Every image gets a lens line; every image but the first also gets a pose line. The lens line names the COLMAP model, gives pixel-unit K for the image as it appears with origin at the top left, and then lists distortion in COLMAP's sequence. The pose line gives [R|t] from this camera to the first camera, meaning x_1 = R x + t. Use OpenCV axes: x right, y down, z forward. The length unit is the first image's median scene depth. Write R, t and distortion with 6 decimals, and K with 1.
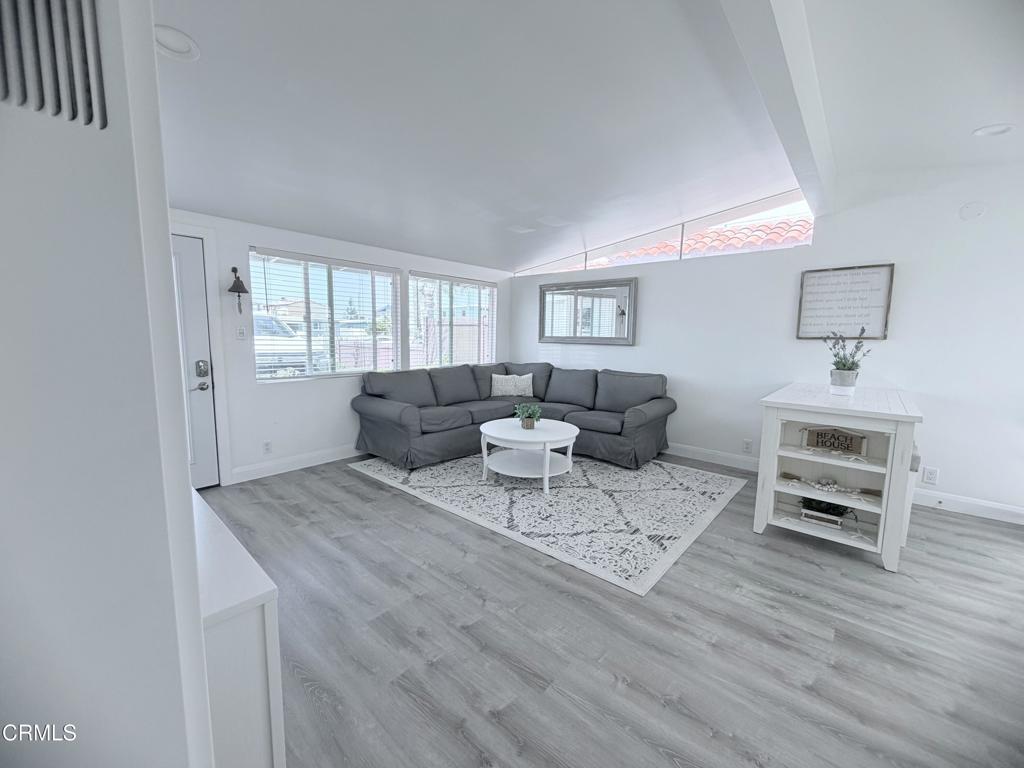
lens RADIAL K [[407.4, 0, 508.6], [0, 407.4, 386.5], [0, 0, 1]] dist [0.002022, -0.001319]
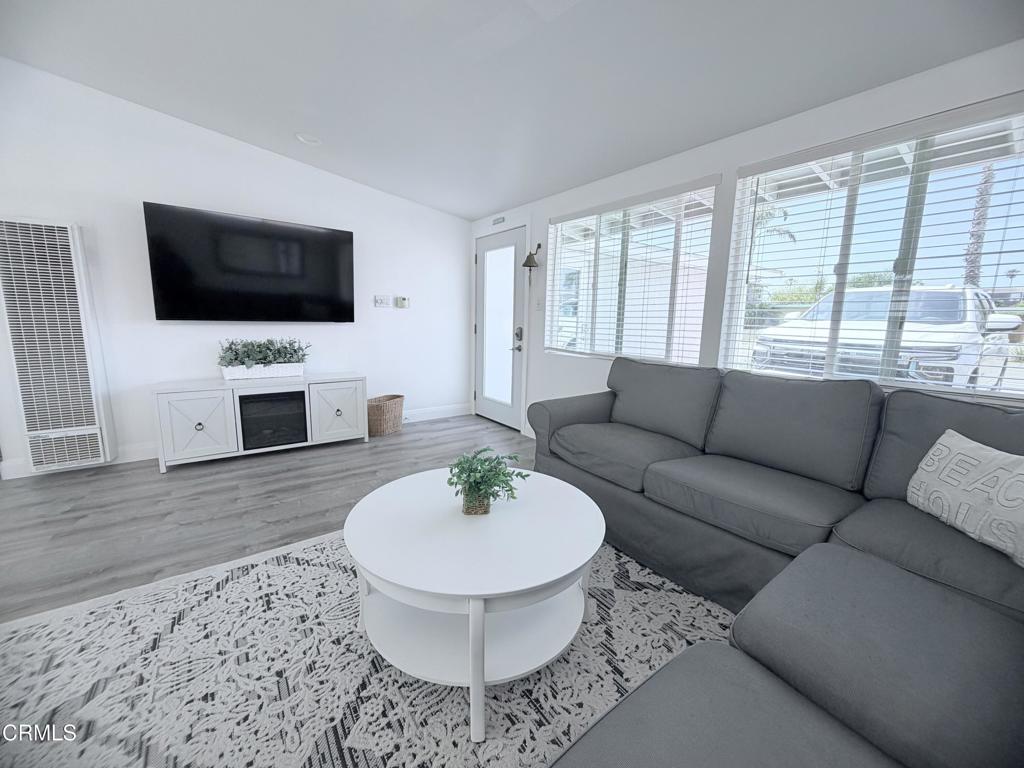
lens RADIAL K [[407.4, 0, 508.1], [0, 407.4, 380.8], [0, 0, 1]] dist [0.002022, -0.001319]
pose [[-0.221503, 0.131827, -0.966208, 0.446248], [-0.147951, 0.974807, 0.166918, -0.100470], [0.963871, 0.179924, -0.196419, 1.171635]]
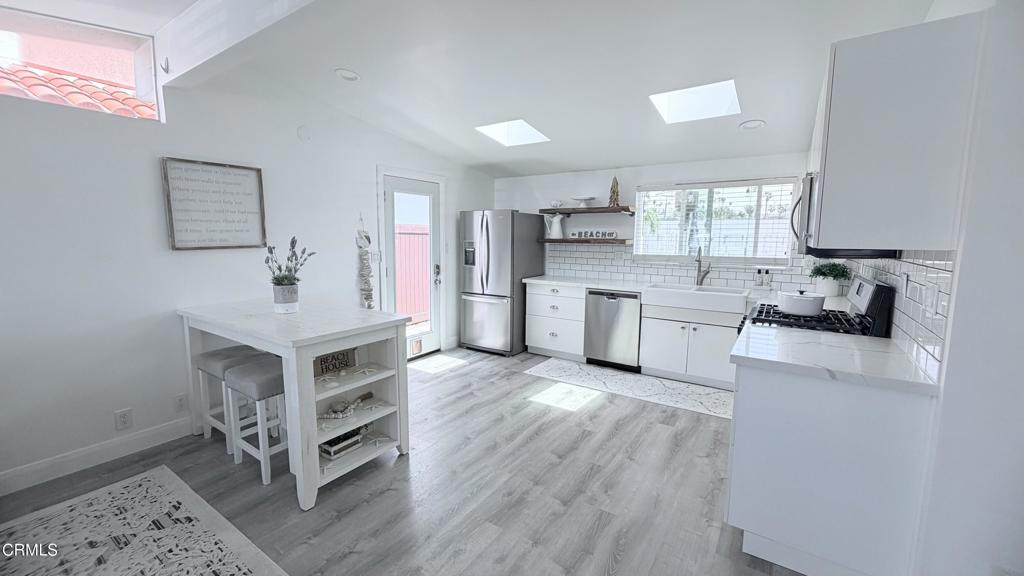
lens RADIAL K [[409.9, 0, 510.6], [0, 409.9, 286.7], [0, 0, 1]] dist [0.001979, -0.000050]
pose [[-0.127954, -0.140142, 0.981829, -0.110930], [0.118341, 0.980736, 0.155409, -0.101403], [-0.984694, 0.136076, -0.108904, 0.523098]]
